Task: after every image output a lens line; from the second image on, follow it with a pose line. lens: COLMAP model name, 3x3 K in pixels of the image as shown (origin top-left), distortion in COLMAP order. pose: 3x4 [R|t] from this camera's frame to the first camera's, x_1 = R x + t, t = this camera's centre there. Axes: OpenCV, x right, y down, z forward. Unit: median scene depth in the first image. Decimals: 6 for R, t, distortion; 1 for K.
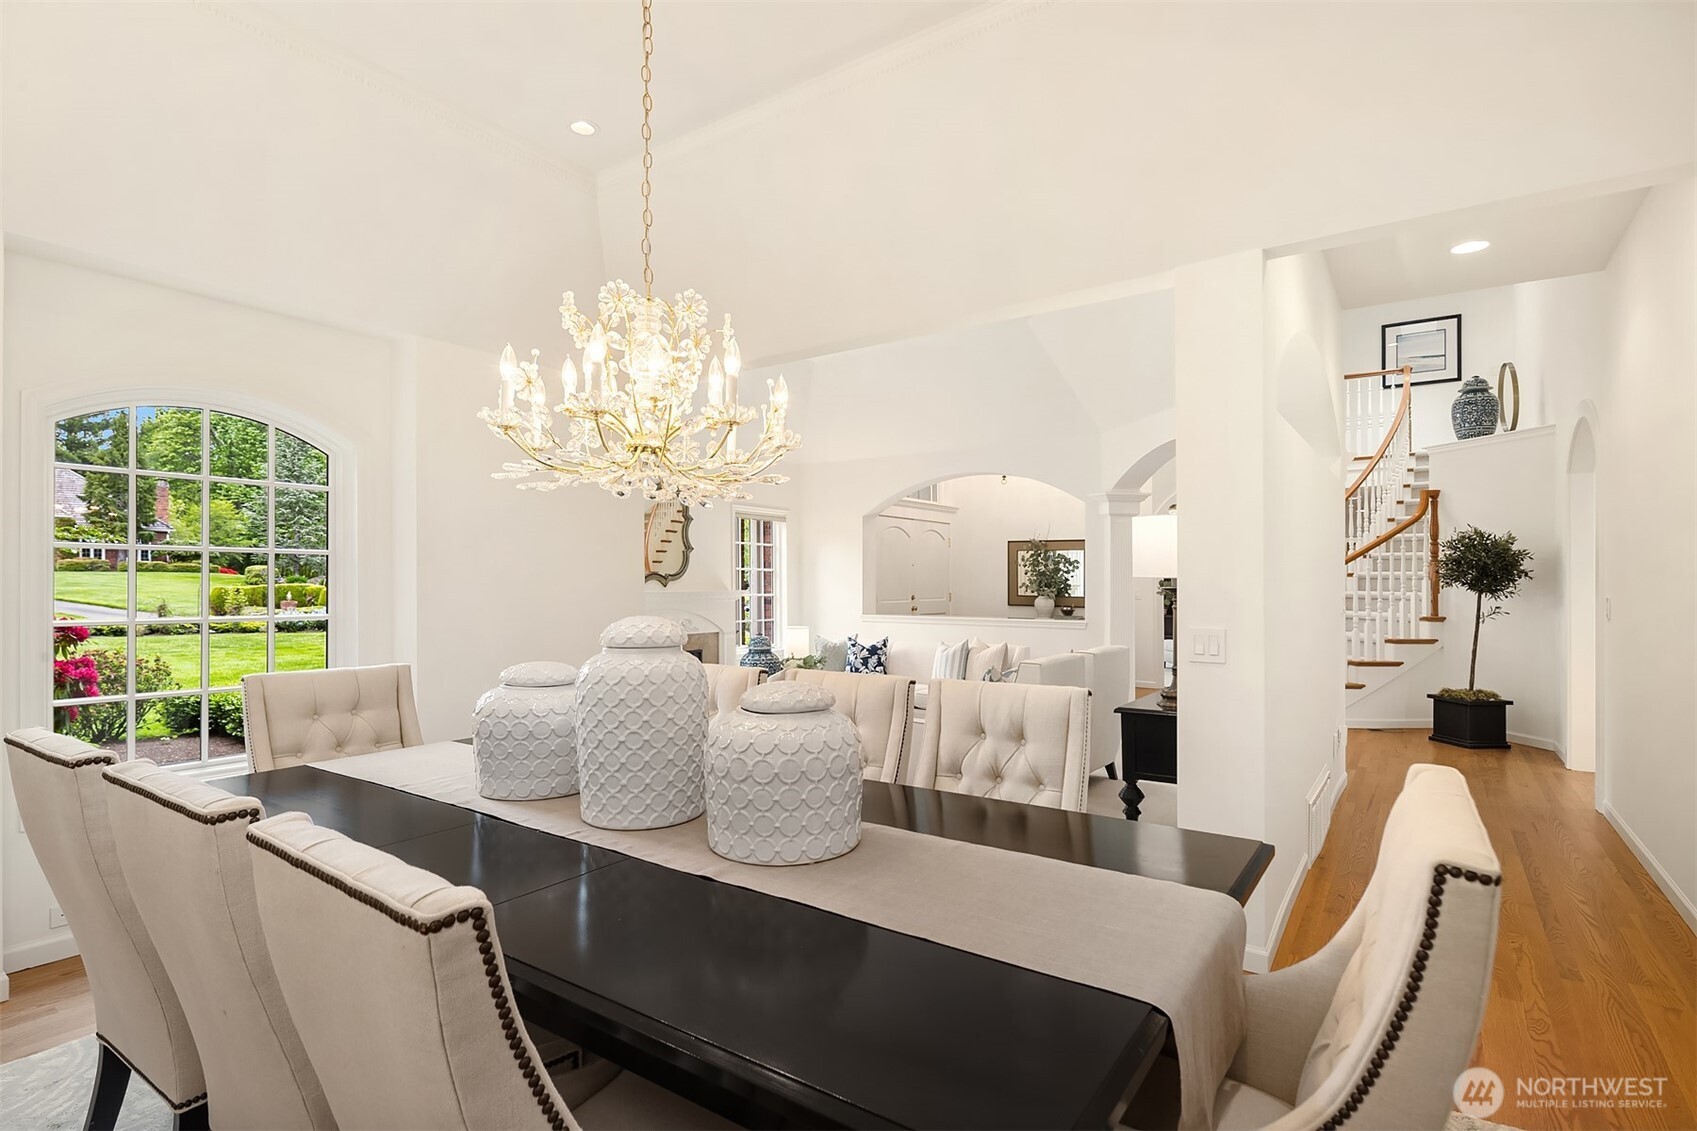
lens RADIAL K [[898.1, 0, 850.2], [0, 898.1, 577.1], [0, 0, 1]] dist [-0.010789, 0.000224]
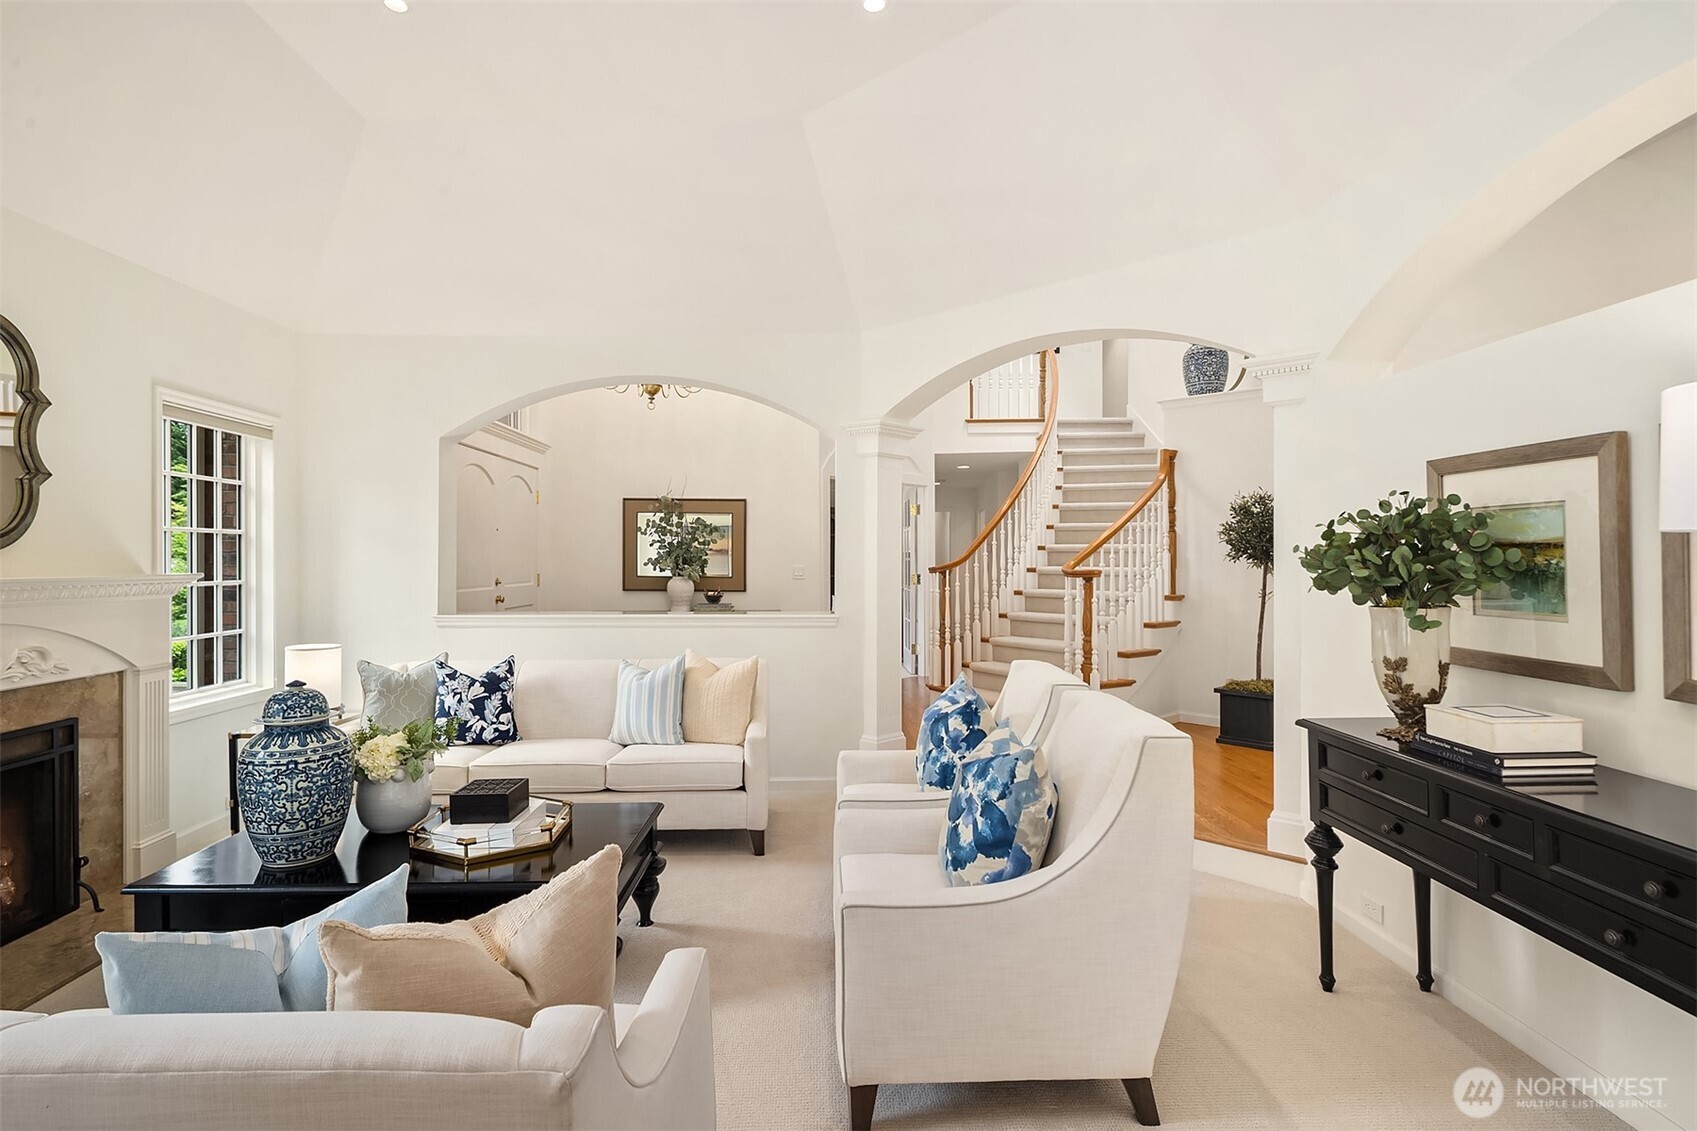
lens RADIAL K [[898.1, 0, 844.3], [0, 898.1, 561.4], [0, 0, 1]] dist [-0.010789, 0.000224]
pose [[0.821726, -0.003537, 0.569872, -0.101097], [-0.000799, 0.999973, 0.007359, 0.004719], [-0.569882, -0.006502, 0.821701, 0.424507]]
